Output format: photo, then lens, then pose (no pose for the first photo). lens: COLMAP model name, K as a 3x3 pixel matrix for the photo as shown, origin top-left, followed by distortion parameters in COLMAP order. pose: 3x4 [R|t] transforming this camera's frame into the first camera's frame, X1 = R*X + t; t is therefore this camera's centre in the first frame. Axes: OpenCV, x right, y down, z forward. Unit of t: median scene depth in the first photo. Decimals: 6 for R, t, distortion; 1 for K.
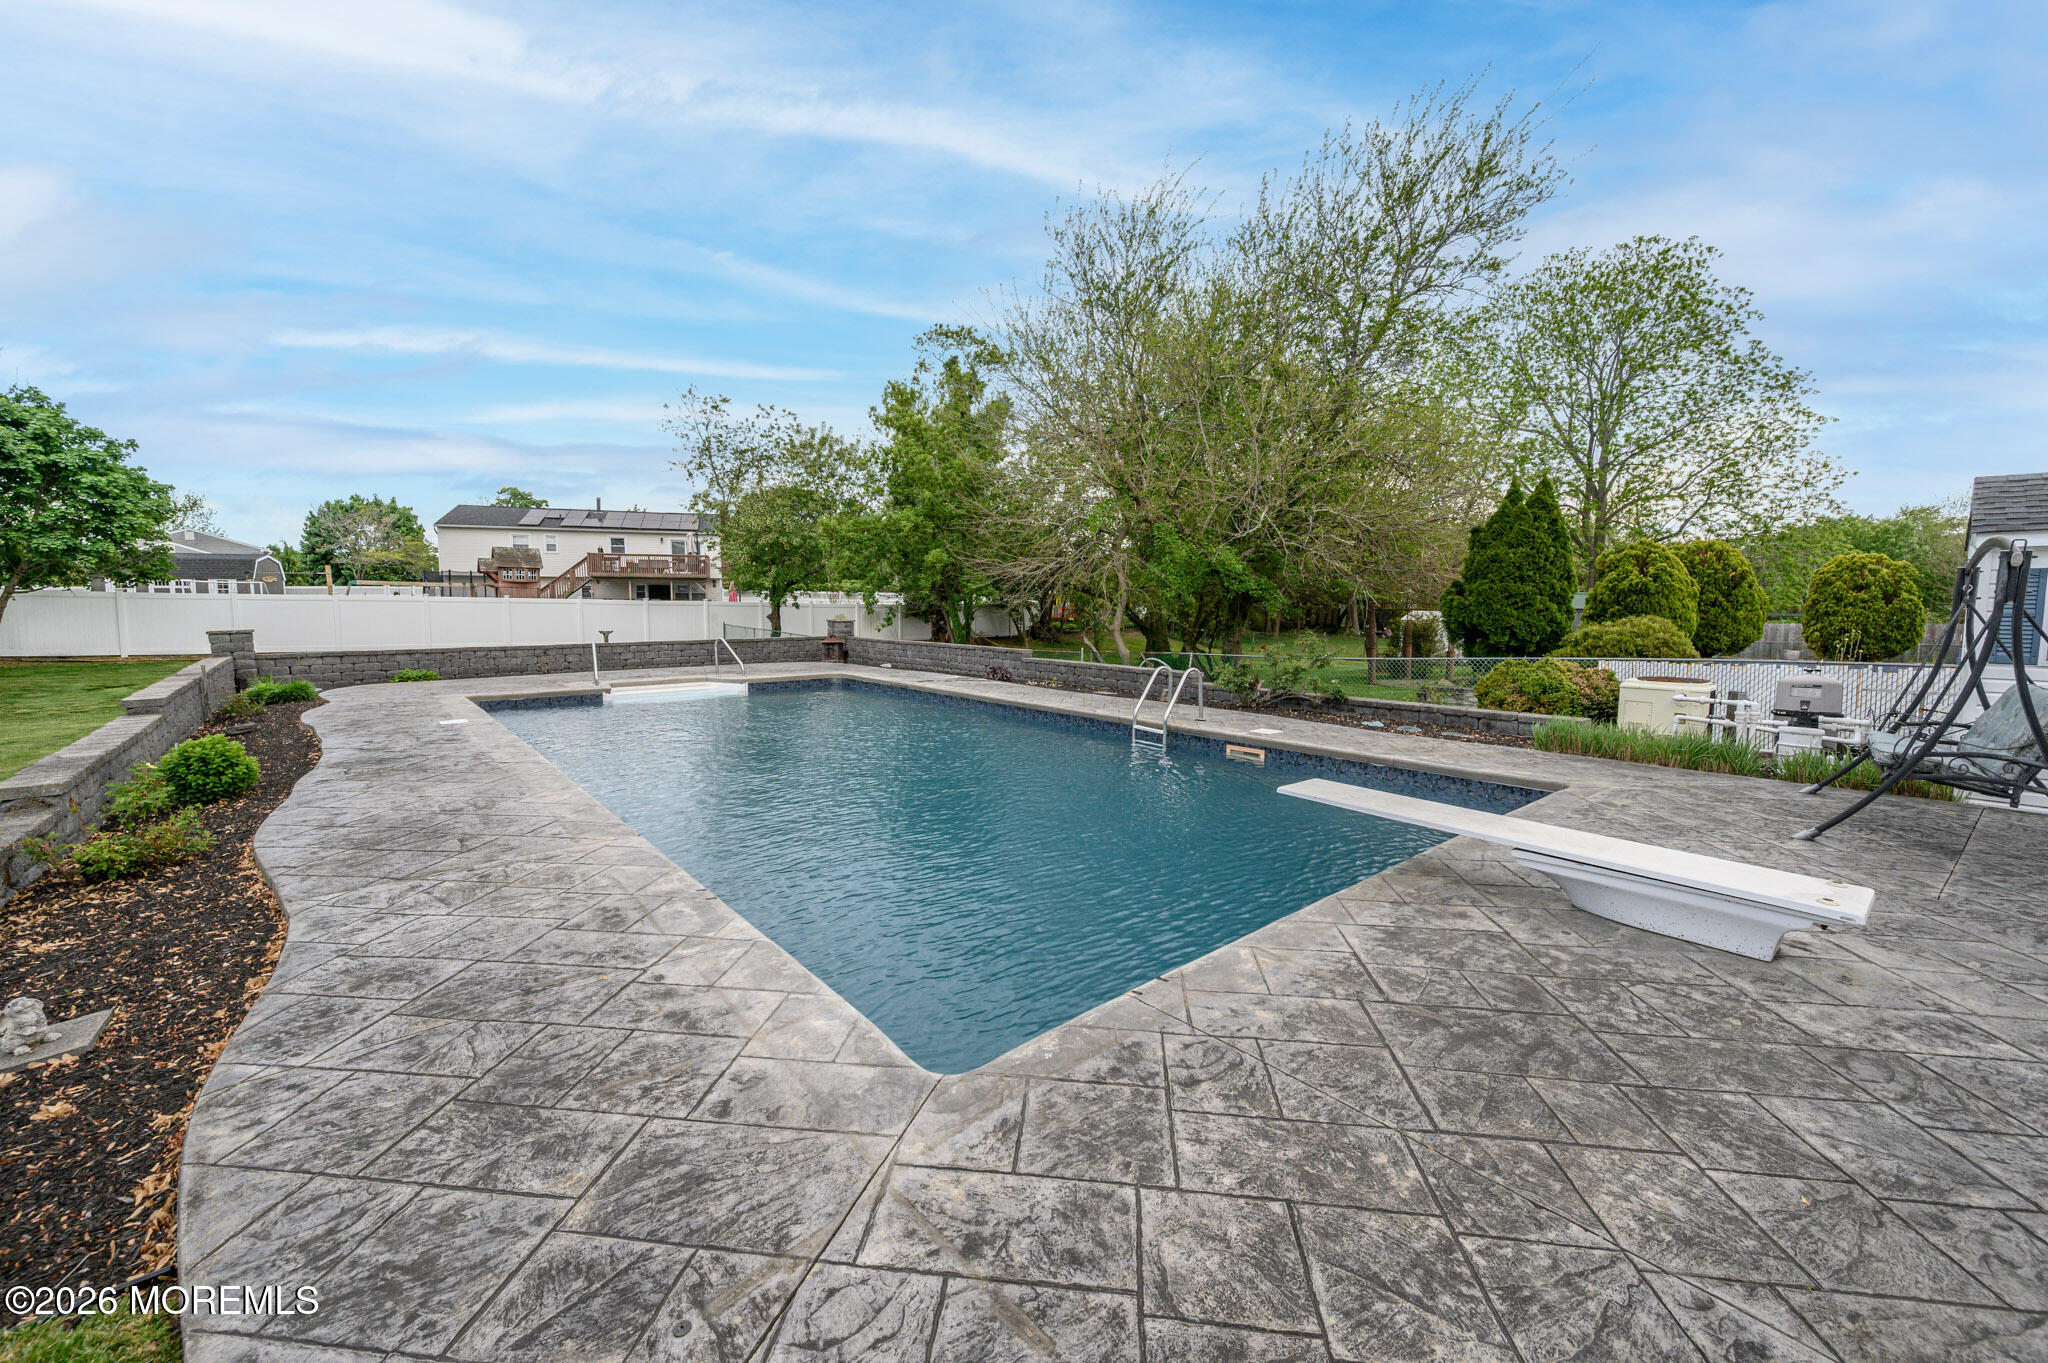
lens RADIAL K [[816.5, 0, 1020.1], [0, 816.5, 672.6], [0, 0, 1]] dist [-0.004205, 0.001096]
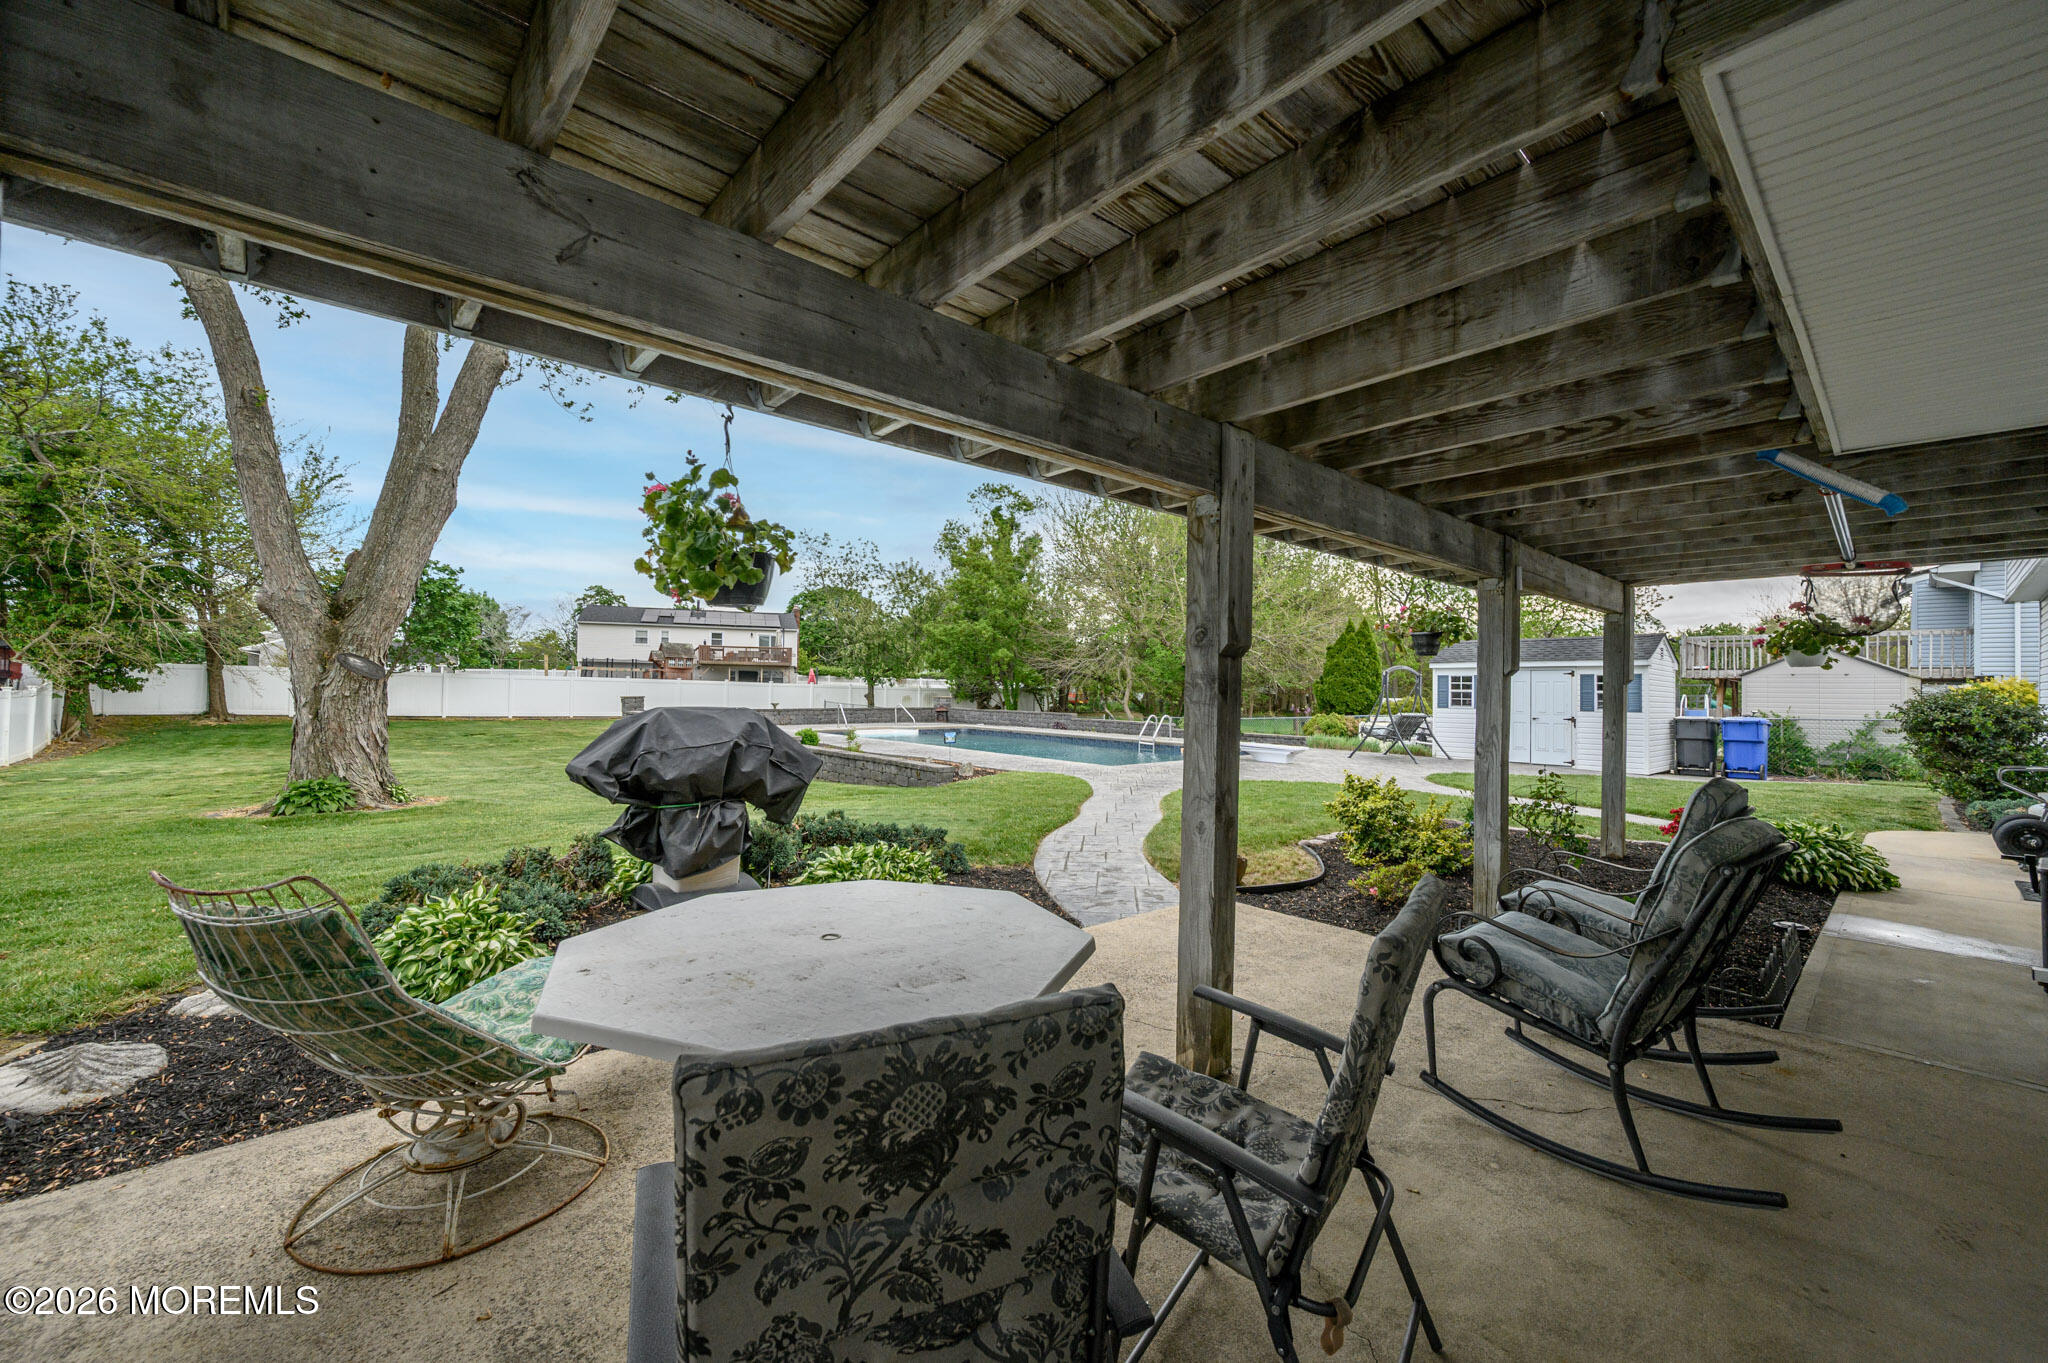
lens RADIAL K [[816.5, 0, 1022.2], [0, 816.5, 685.1], [0, 0, 1]] dist [-0.004205, 0.001096]
pose [[0.999895, 0.010145, 0.010325, -0.088760], [-0.009163, 0.995803, -0.091064, 0.052826], [-0.011206, 0.090960, 0.995792, -0.533993]]
